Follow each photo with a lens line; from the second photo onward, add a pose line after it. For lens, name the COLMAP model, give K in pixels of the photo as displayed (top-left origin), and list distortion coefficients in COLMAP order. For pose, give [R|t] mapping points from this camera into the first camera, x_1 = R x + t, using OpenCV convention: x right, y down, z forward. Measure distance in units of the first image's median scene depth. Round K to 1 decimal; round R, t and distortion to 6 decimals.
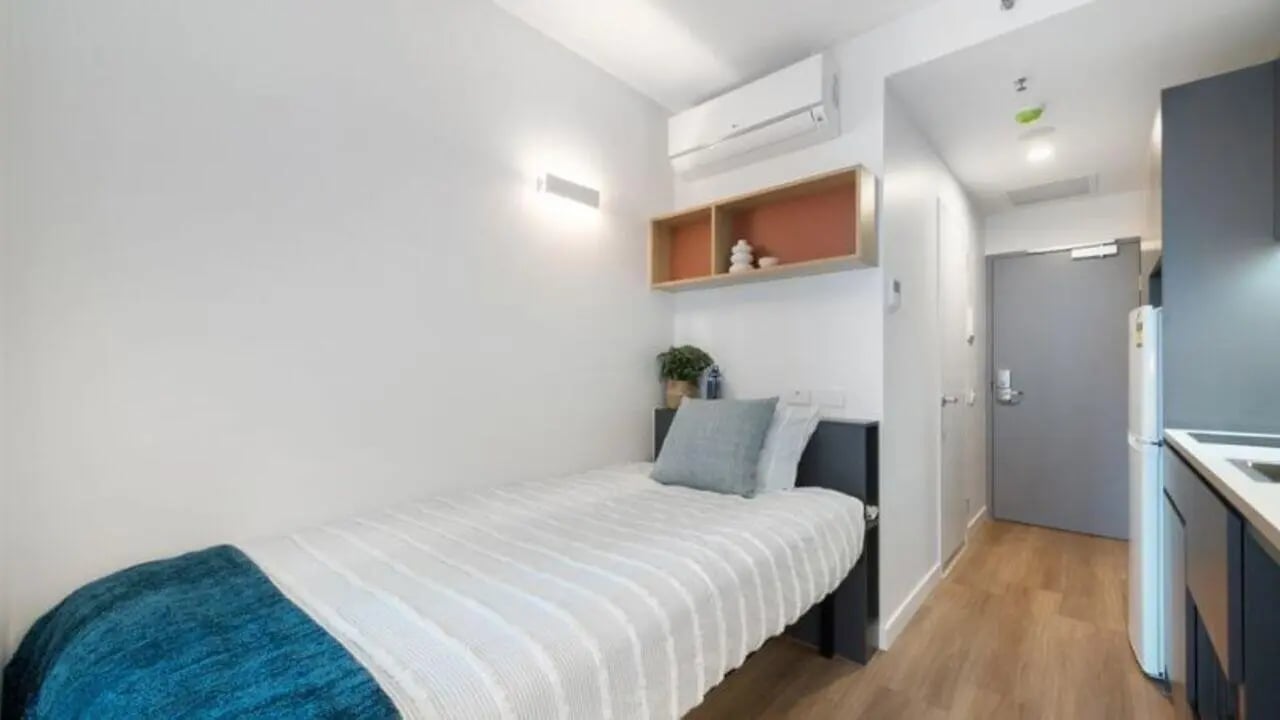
lens RADIAL K [[513.4, 0, 638.1], [0, 513.4, 365.2], [0, 0, 1]] dist [0.016330, -0.000255]
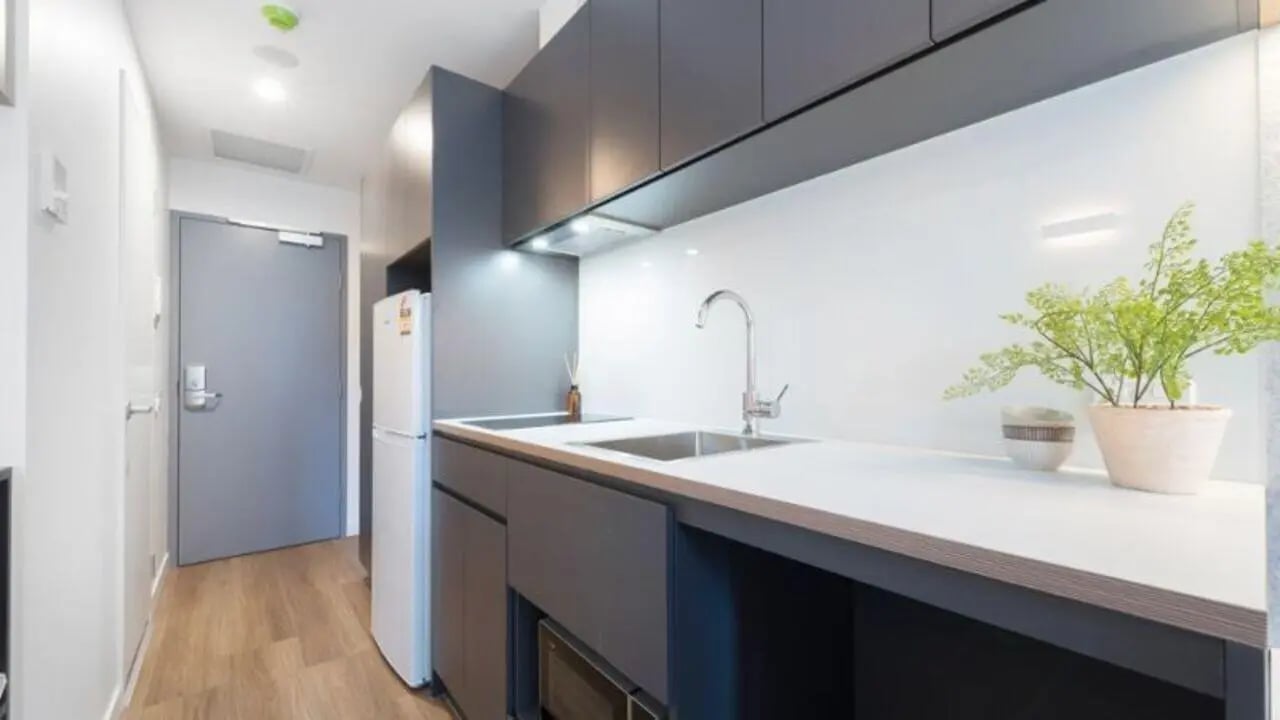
lens RADIAL K [[513.4, 0, 638.9], [0, 513.4, 367.5], [0, 0, 1]] dist [0.016330, -0.000255]
pose [[0.178173, 0.007846, 0.983968, 0.077812], [-0.003248, 0.999967, -0.007385, 0.016793], [-0.983994, -0.001881, 0.178192, 0.248341]]
